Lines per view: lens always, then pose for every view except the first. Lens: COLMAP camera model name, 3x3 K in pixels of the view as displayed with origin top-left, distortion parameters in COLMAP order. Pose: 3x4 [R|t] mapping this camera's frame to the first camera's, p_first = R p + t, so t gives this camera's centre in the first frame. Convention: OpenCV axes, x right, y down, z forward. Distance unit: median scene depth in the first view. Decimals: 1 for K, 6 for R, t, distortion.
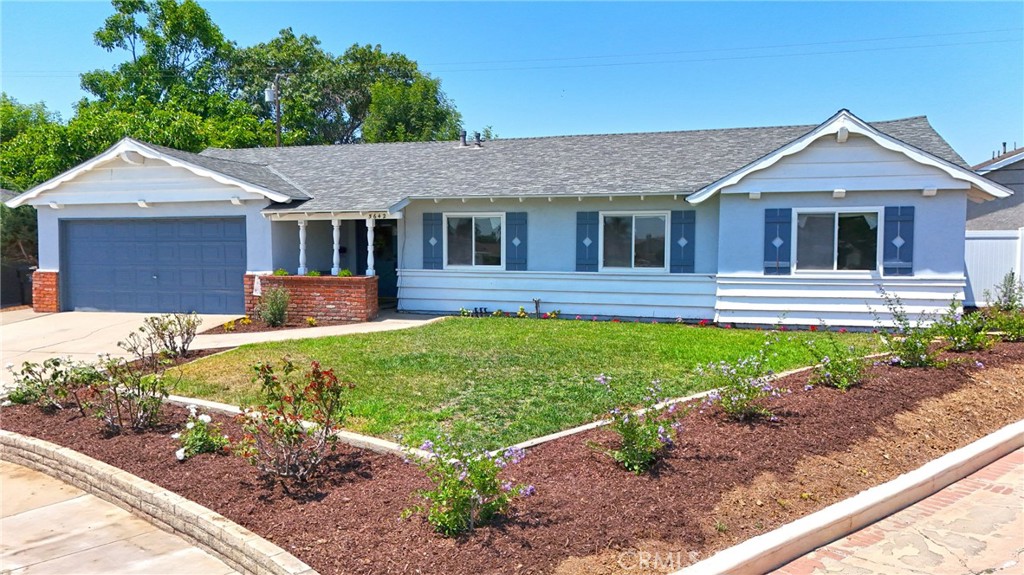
lens RADIAL K [[754.7, 0, 512.4], [0, 754.7, 286.8], [0, 0, 1]] dist [0.079616, -0.079740]
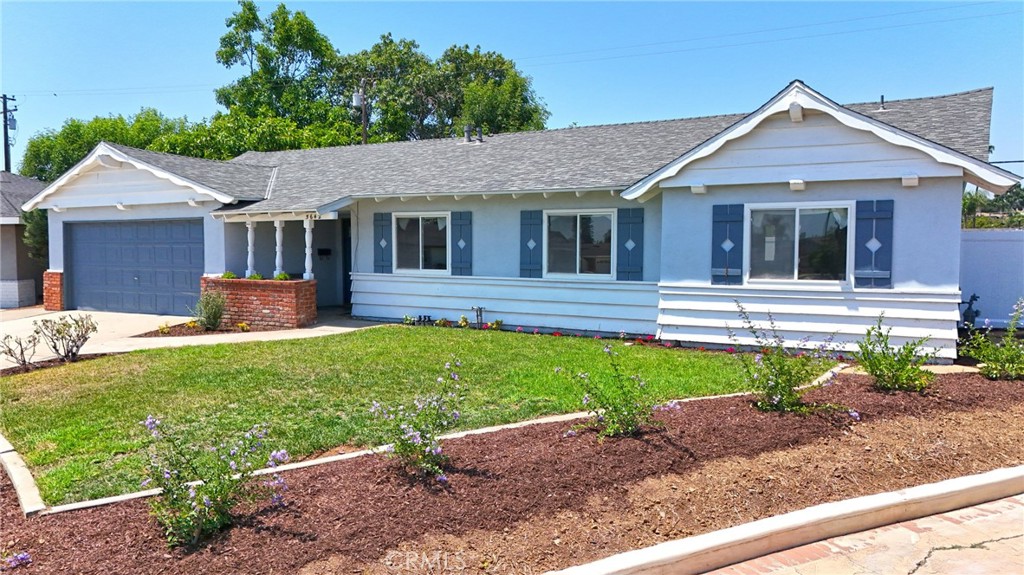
lens RADIAL K [[754.7, 0, 512.4], [0, 754.7, 286.5], [0, 0, 1]] dist [0.079616, -0.079740]
pose [[0.975637, 0.013154, -0.218995, 0.266235], [-0.013592, 0.999907, -0.000494, -0.008864], [0.218968, 0.003459, 0.975726, 0.125351]]
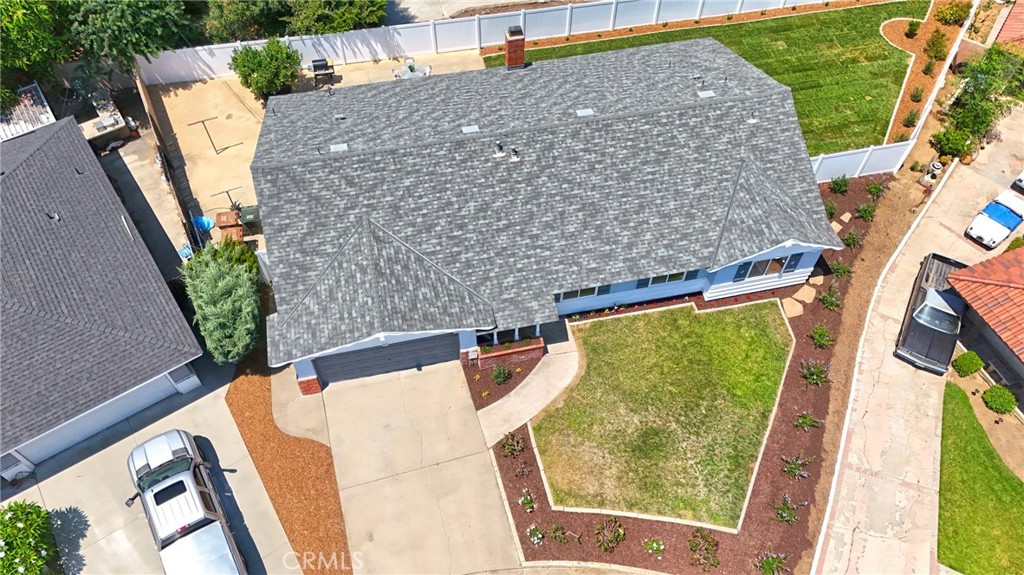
lens RADIAL K [[754.7, 0, 513.4], [0, 754.7, 290.1], [0, 0, 1]] dist [0.079616, -0.079740]
pose [[0.877033, -0.386106, 0.285893, -0.687649], [0.019817, 0.623645, 0.781456, -1.426857], [-0.480021, -0.679698, 0.554609, 0.125005]]
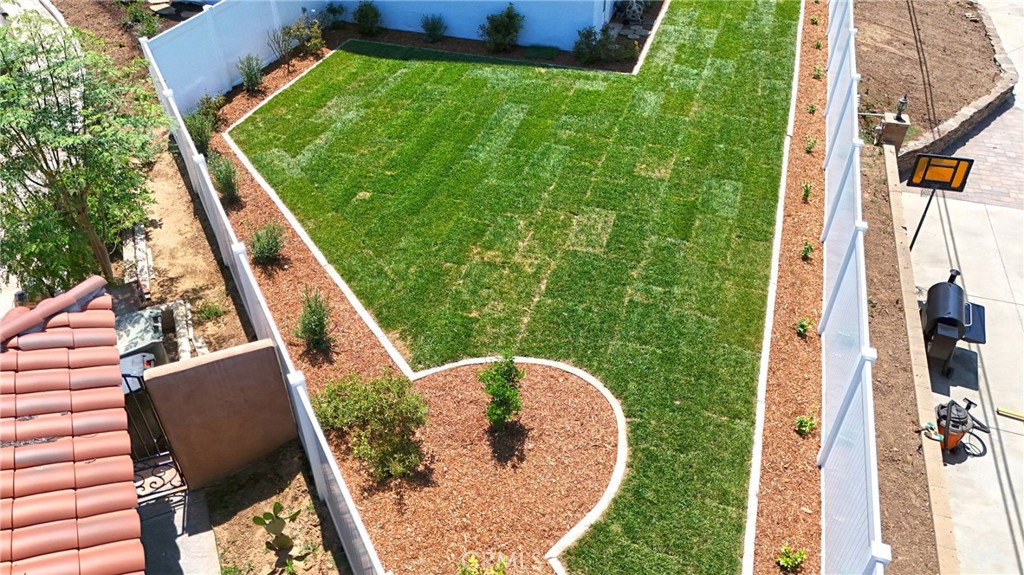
lens RADIAL K [[754.7, 0, 512.3], [0, 754.7, 286.2], [0, 0, 1]] dist [0.079616, -0.079740]
pose [[-0.011619, 0.637502, -0.770361, 1.792741], [-0.077003, 0.767554, 0.636342, -0.438646], [0.996963, 0.066714, 0.040172, 1.401878]]
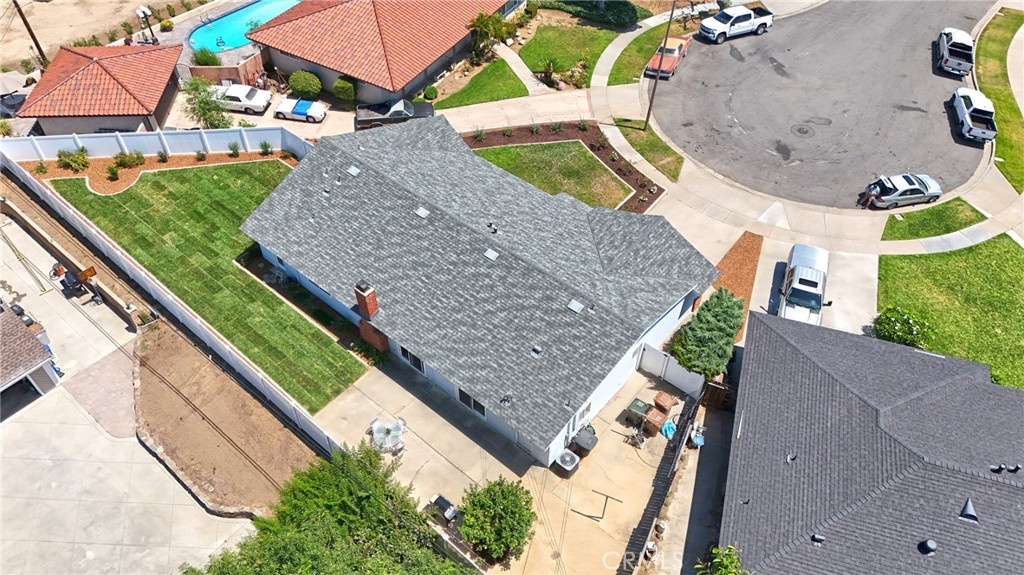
lens RADIAL K [[754.7, 0, 513.9], [0, 754.7, 294.1], [0, 0, 1]] dist [0.079616, -0.079740]
pose [[-0.916163, -0.302021, 0.263495, -0.791483], [0.015330, 0.630525, 0.776018, -1.899482], [-0.400514, 0.714998, -0.573033, 2.757750]]
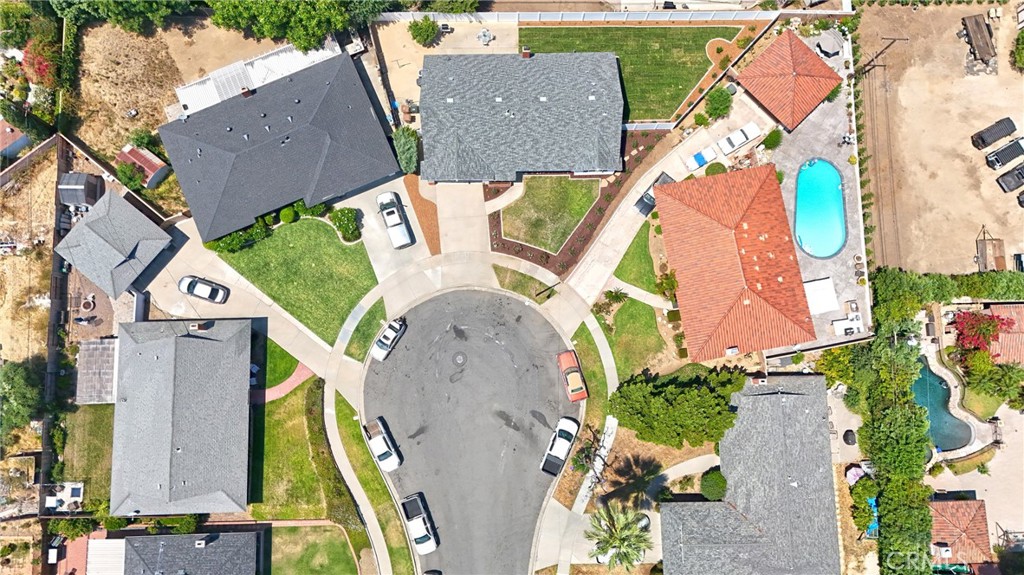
lens RADIAL K [[733.8, 0, 513.9], [0, 733.8, 287.1], [0, 0, 1]] dist [0.064703, -0.009633]
pose [[0.954357, -0.295542, 0.043101, -0.577053], [0.011207, 0.179643, 0.983668, -4.659088], [-0.298458, -0.938287, 0.174756, -0.533024]]
